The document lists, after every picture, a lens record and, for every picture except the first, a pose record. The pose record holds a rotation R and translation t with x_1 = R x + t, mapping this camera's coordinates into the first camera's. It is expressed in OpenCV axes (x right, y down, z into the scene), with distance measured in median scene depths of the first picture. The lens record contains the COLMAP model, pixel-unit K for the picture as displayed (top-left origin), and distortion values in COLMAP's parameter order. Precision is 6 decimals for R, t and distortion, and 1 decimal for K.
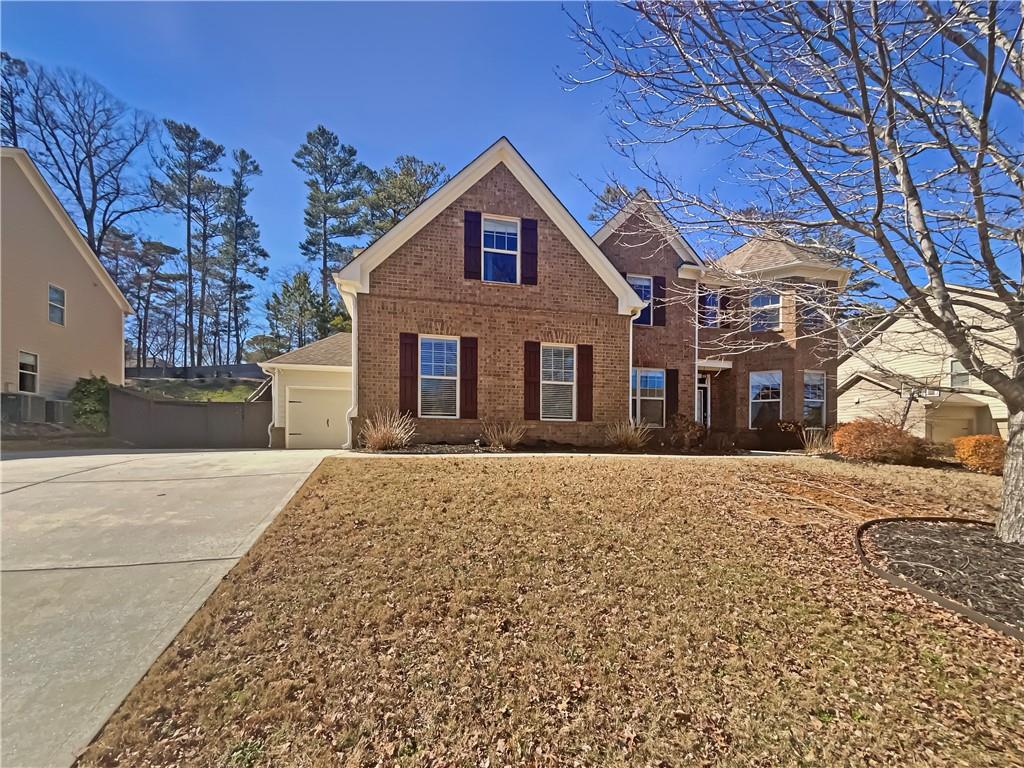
lens RADIAL K [[416.4, 0, 510.9], [0, 416.4, 446.8], [0, 0, 1]] dist [0.001079, -0.000780]
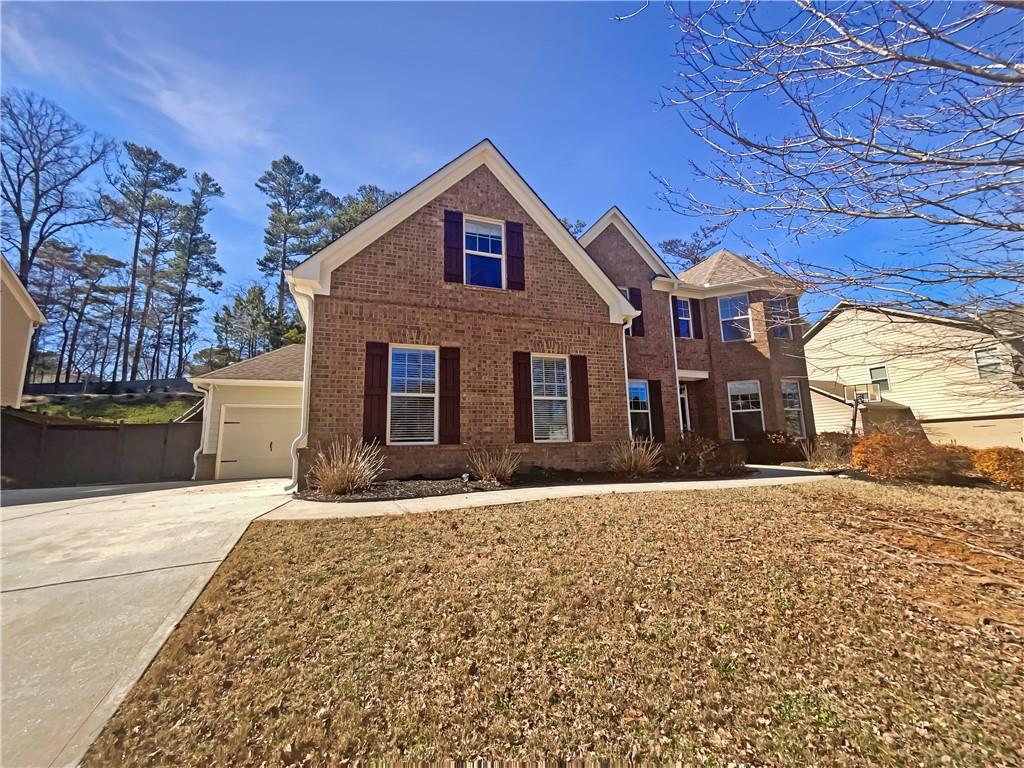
lens RADIAL K [[416.4, 0, 510.3], [0, 416.4, 384.5], [0, 0, 1]] dist [0.001079, -0.000780]
pose [[0.994931, -0.011576, 0.099887, -0.035131], [0.028622, 0.984863, -0.170954, -0.022158], [-0.096396, 0.172947, 0.980203, 0.095379]]
